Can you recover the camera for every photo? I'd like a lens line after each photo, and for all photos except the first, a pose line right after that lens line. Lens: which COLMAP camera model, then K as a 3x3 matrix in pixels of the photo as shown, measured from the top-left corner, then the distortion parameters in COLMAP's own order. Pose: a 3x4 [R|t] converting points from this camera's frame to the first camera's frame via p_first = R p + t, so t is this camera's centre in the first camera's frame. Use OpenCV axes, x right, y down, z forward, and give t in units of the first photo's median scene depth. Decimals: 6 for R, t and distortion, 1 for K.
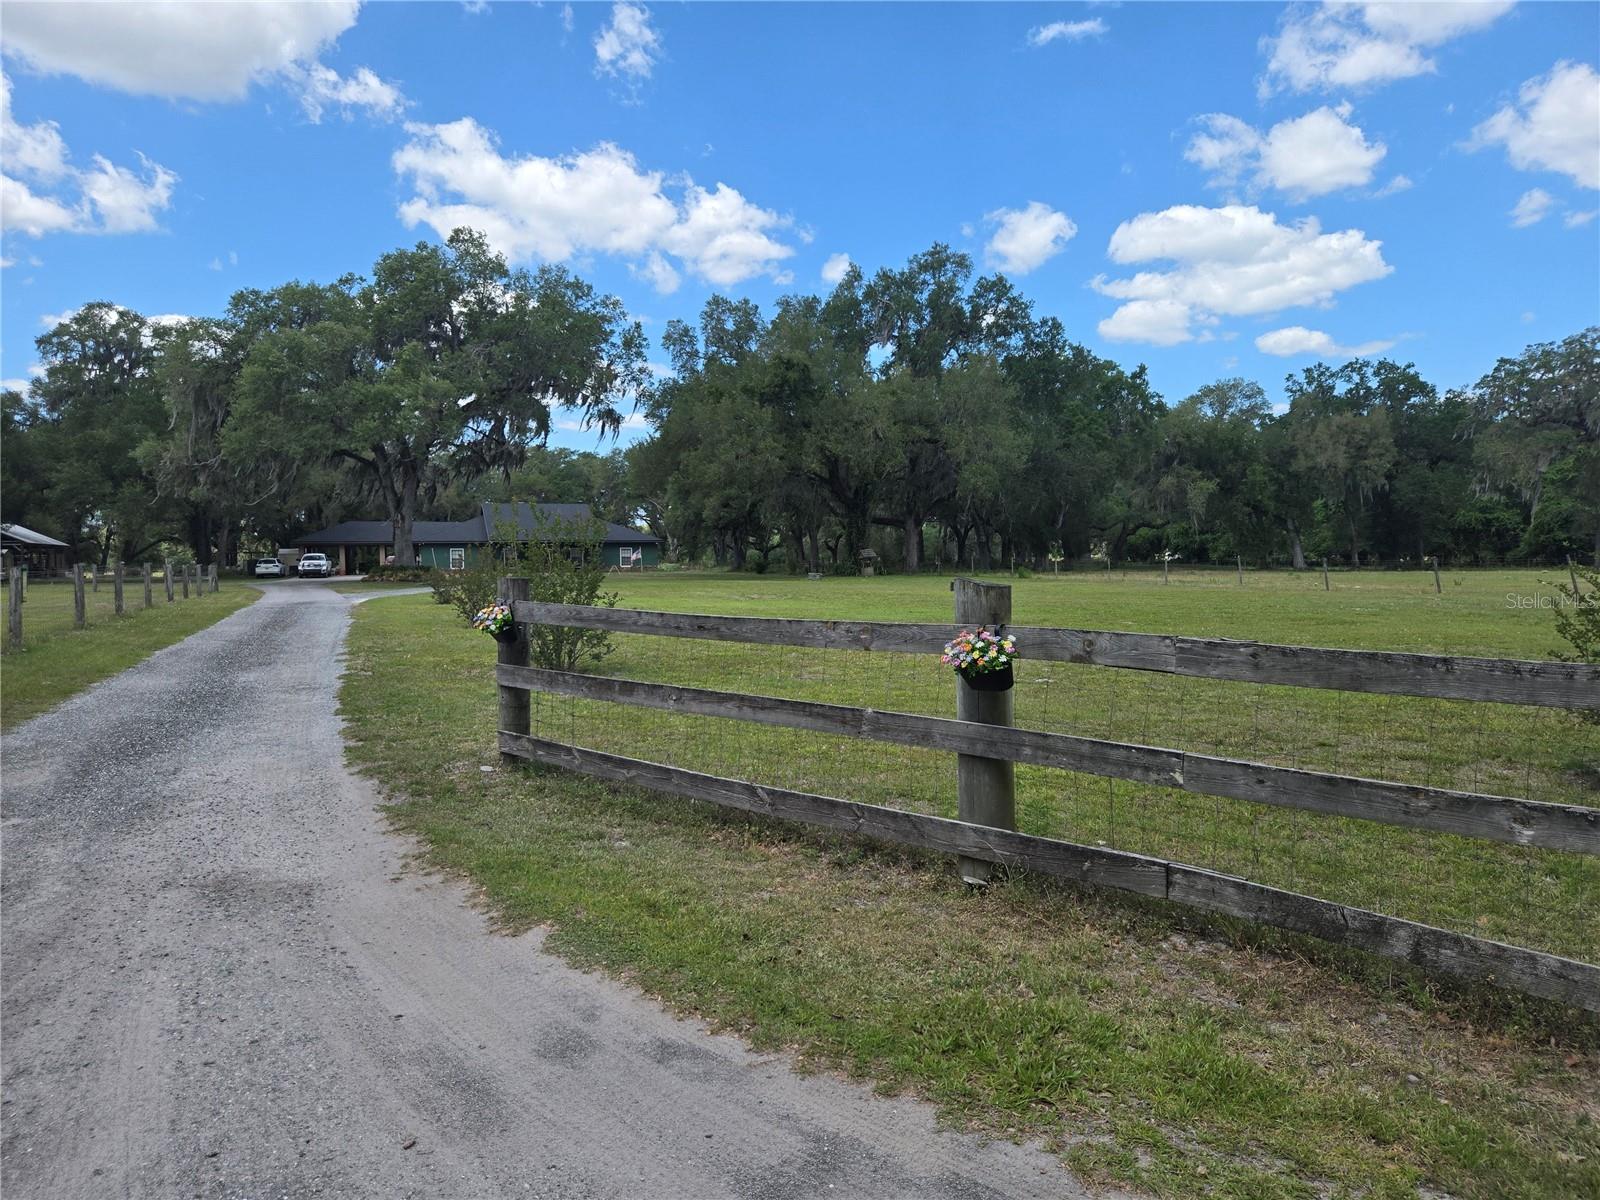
lens RADIAL K [[1067.7, 0, 802.1], [0, 1067.7, 579.6], [0, 0, 1]] dist [0.072122, -0.068837]
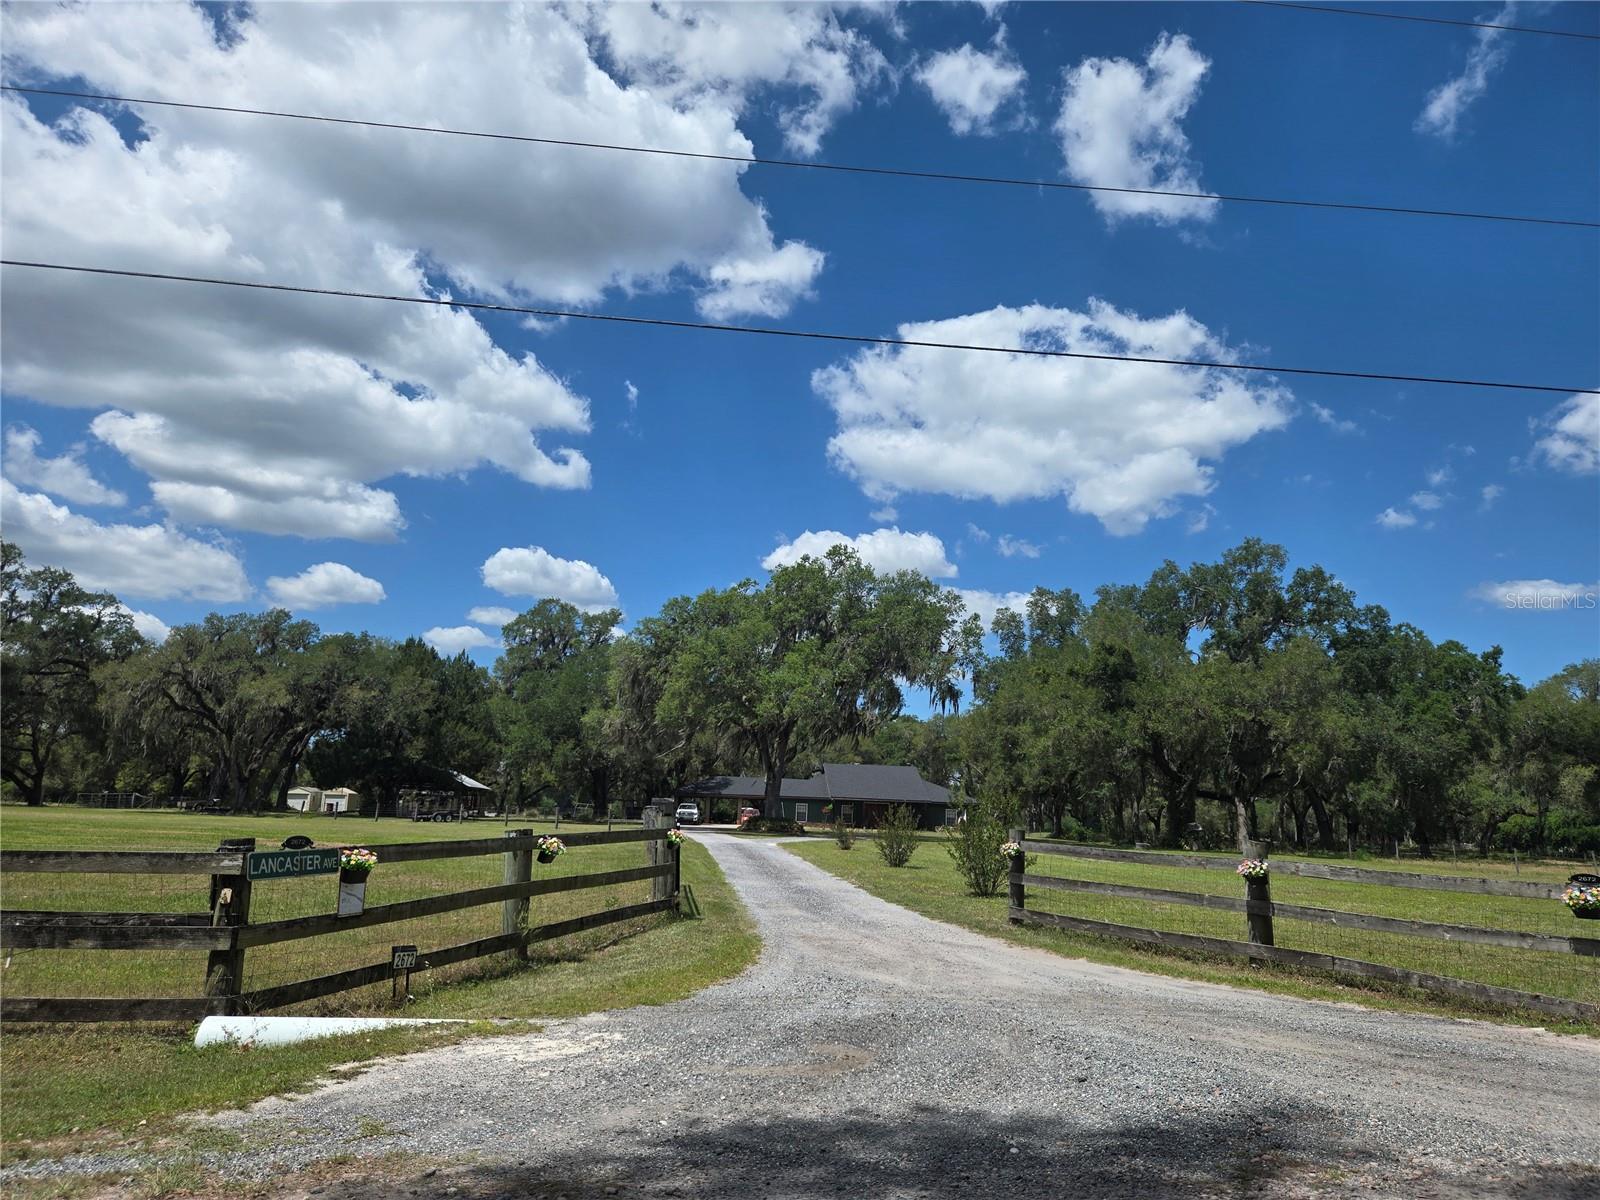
lens RADIAL K [[1096.3, 0, 809.2], [0, 1096.3, 594.2], [0, 0, 1]] dist [0.176882, -0.196030]
pose [[0.965478, -0.010894, -0.260258, -0.013729], [-0.046365, 0.975983, -0.212854, 0.004660], [0.256326, 0.217573, 0.941785, -0.181049]]
